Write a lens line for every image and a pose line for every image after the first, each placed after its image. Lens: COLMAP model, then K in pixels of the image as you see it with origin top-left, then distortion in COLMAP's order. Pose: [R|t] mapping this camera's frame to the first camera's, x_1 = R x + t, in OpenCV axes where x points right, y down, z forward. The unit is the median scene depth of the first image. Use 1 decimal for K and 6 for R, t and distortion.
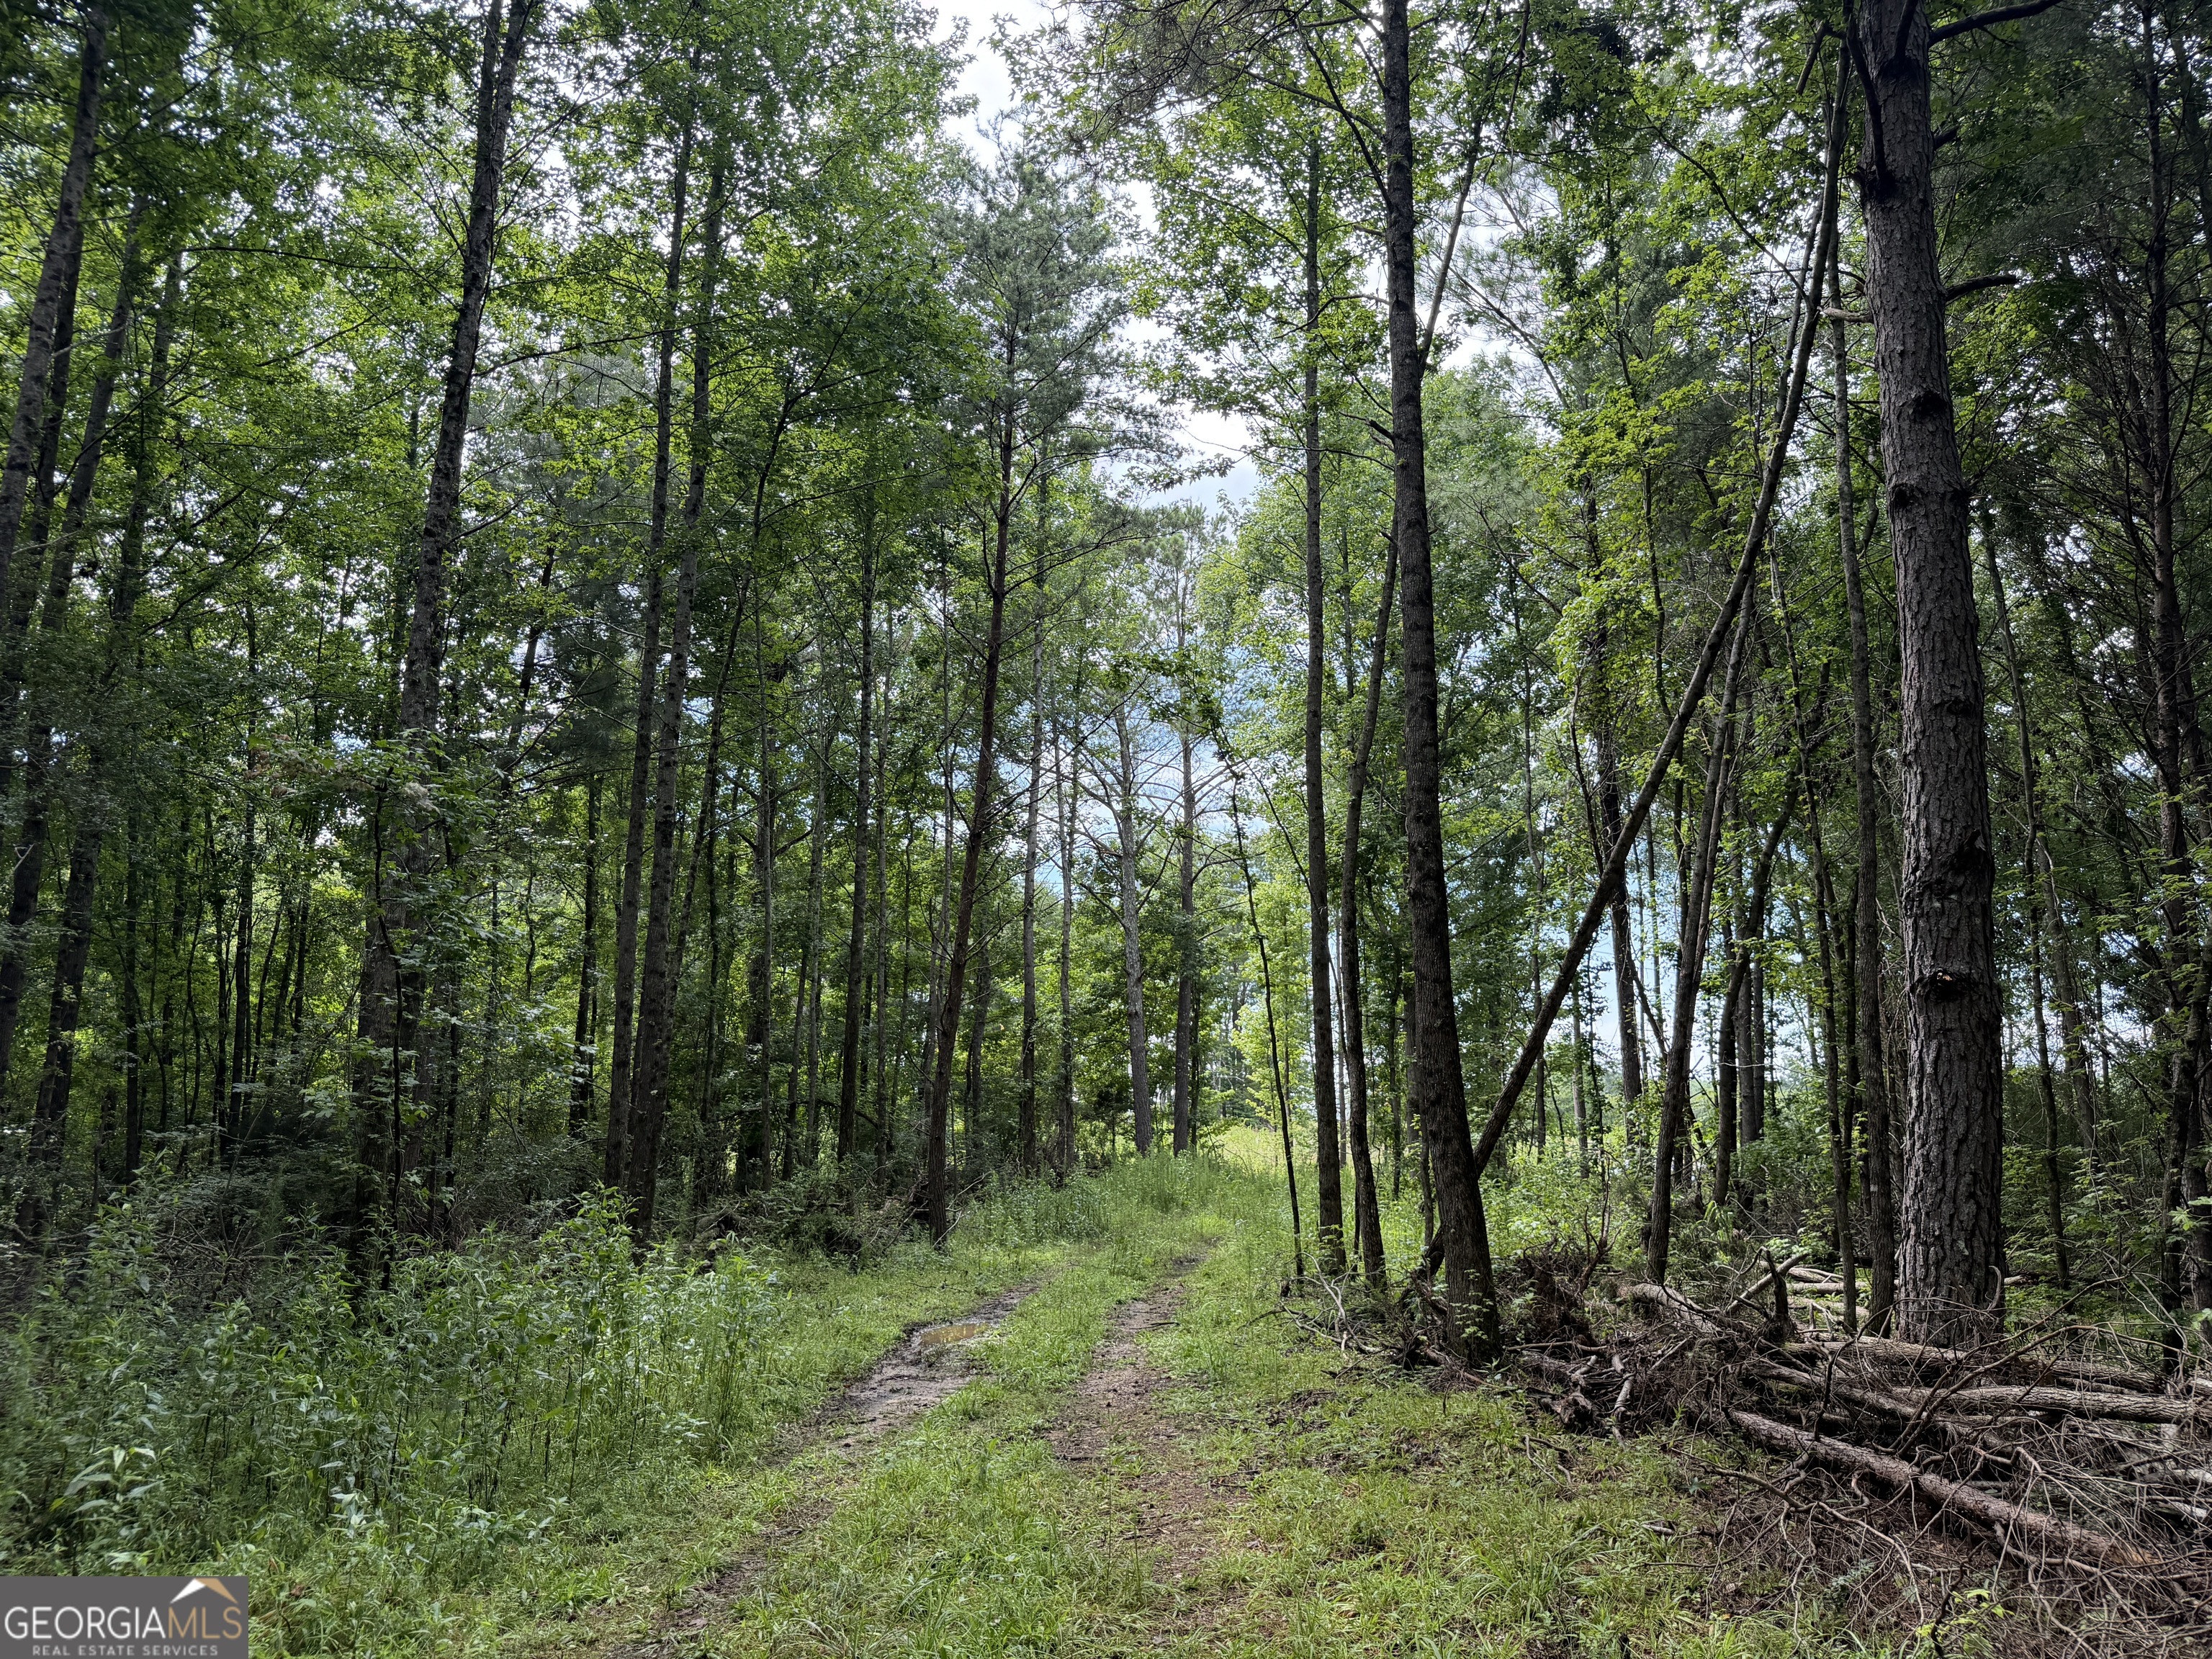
lens RADIAL K [[1540.3, 0, 1105.0], [0, 1540.3, 834.6], [0, 0, 1]] dist [0.013265, 0.000016]
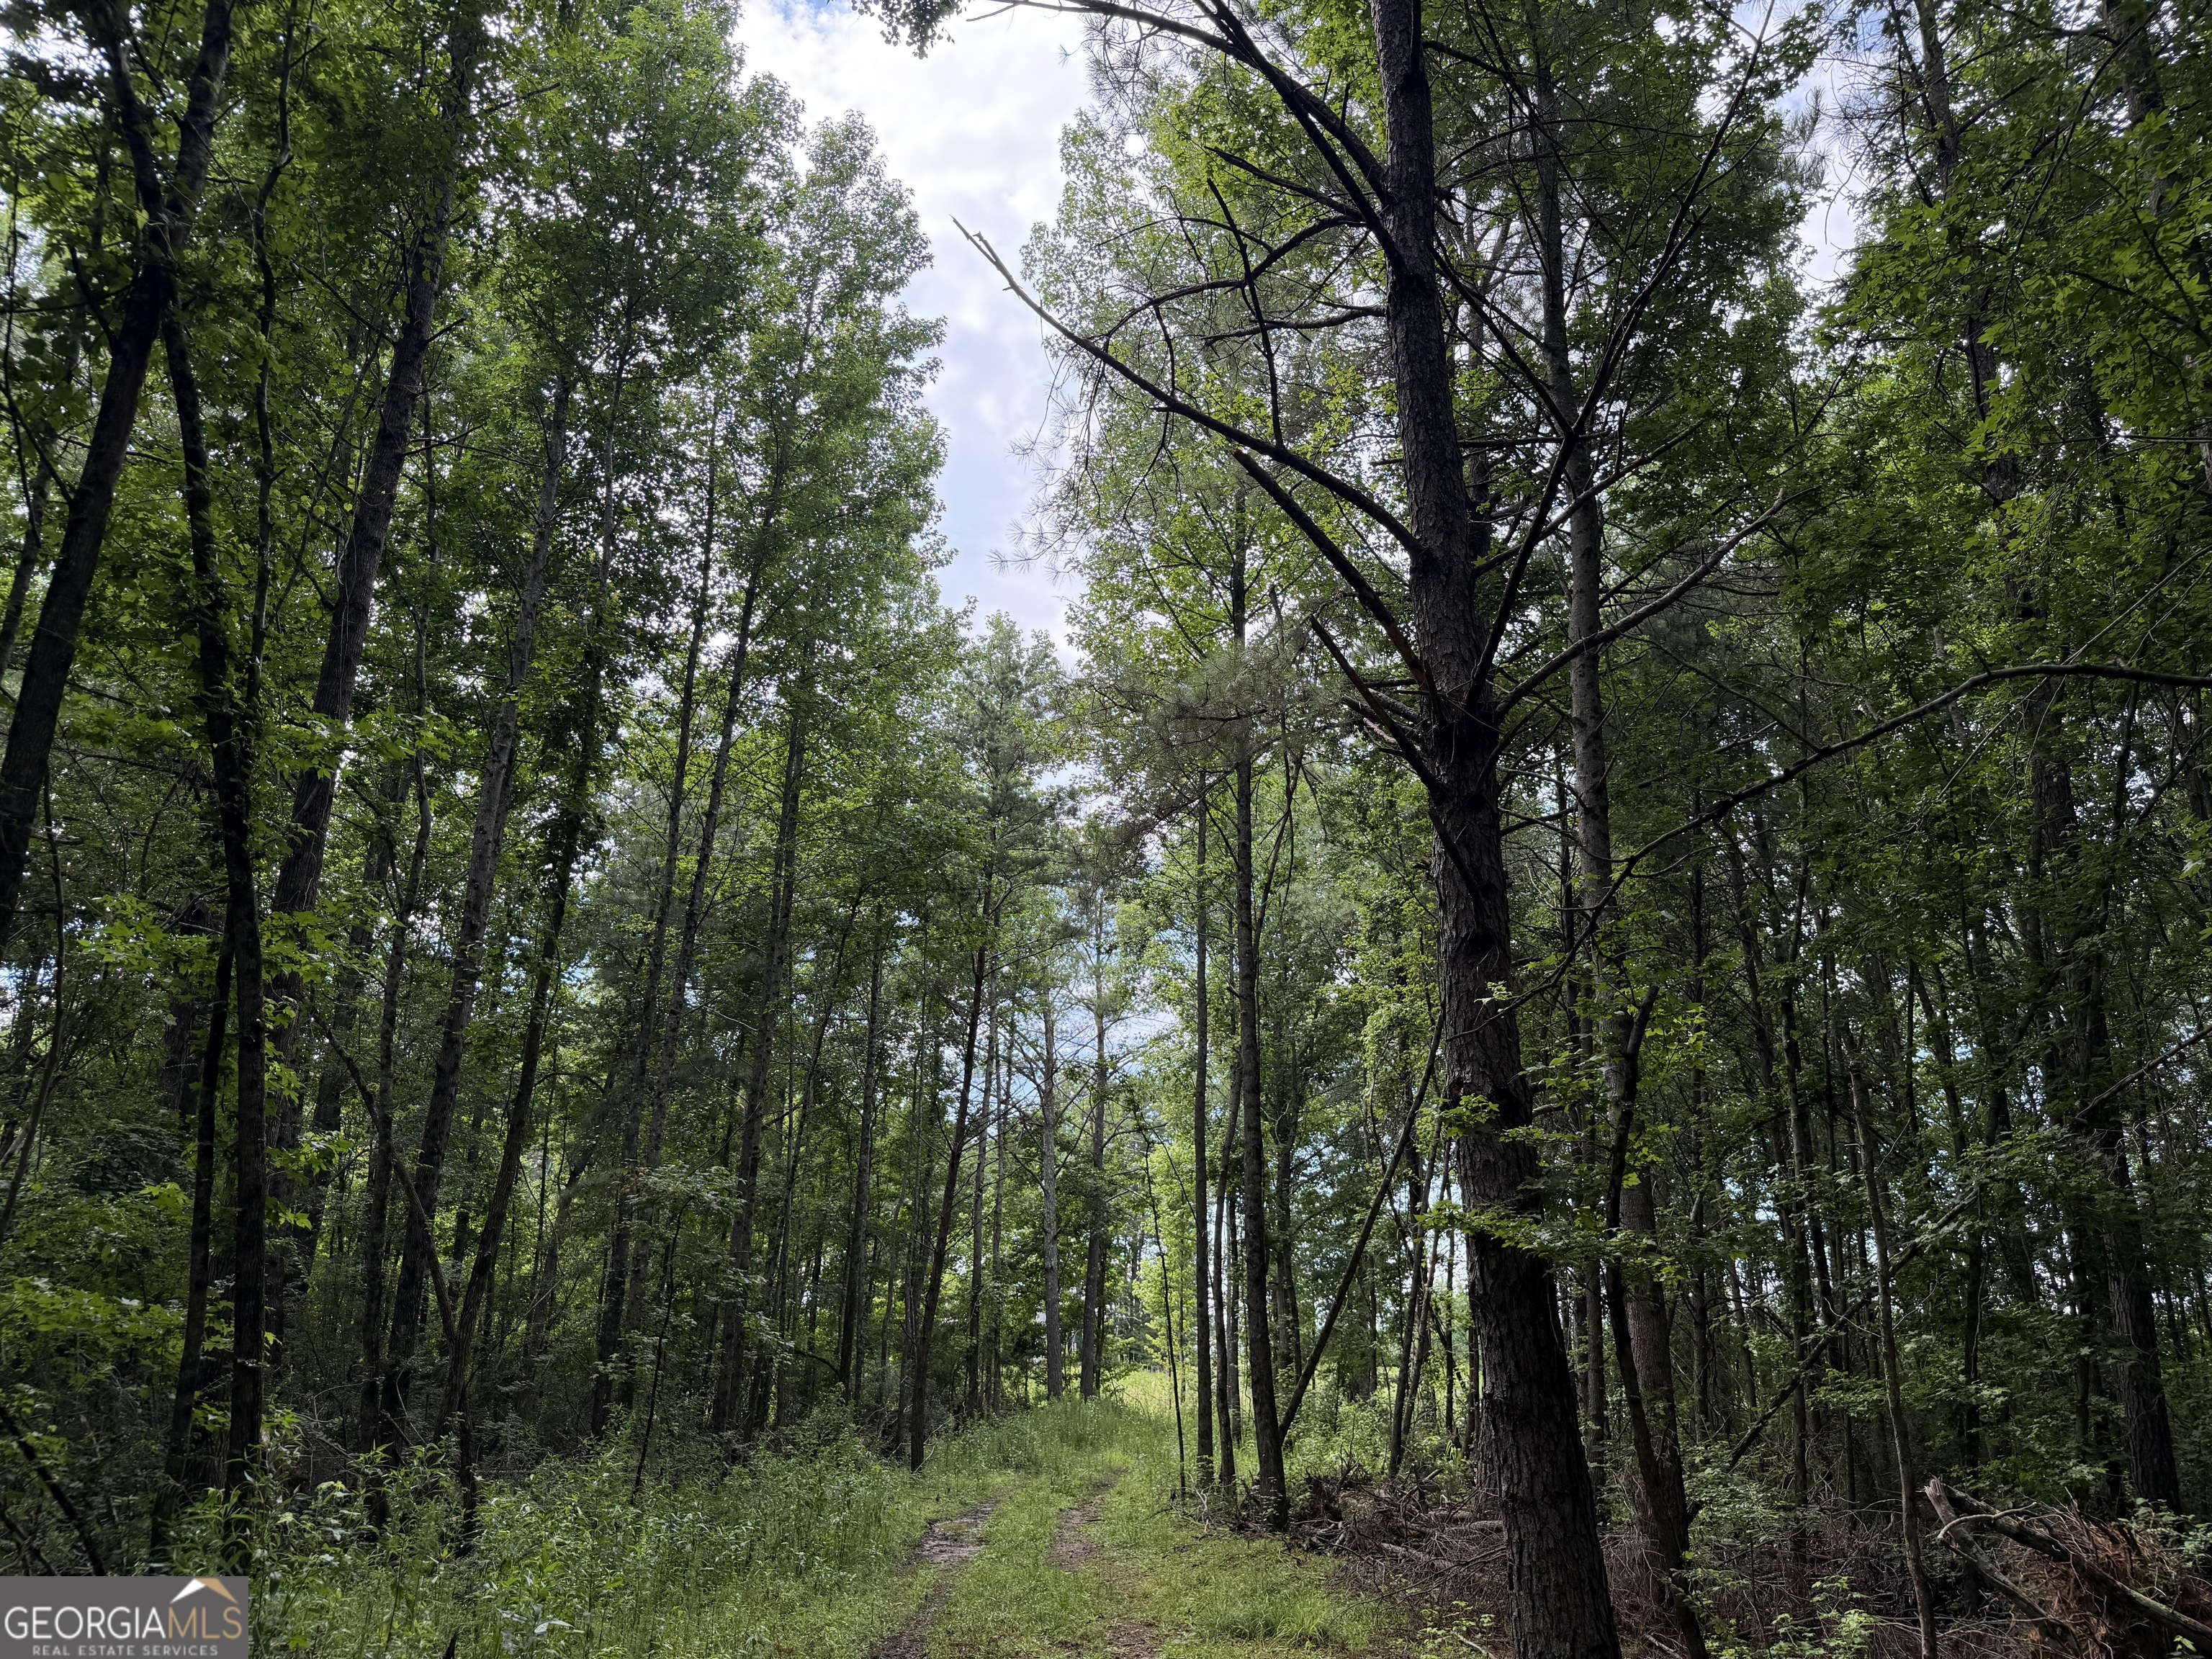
lens RADIAL K [[1540.3, 0, 1105.3], [0, 1540.3, 822.8], [0, 0, 1]] dist [0.013265, 0.000016]
pose [[0.997524, 0.039184, 0.058403, -0.018668], [-0.030081, 0.988332, -0.149315, -0.038682], [-0.063572, 0.147188, 0.987063, -0.170567]]
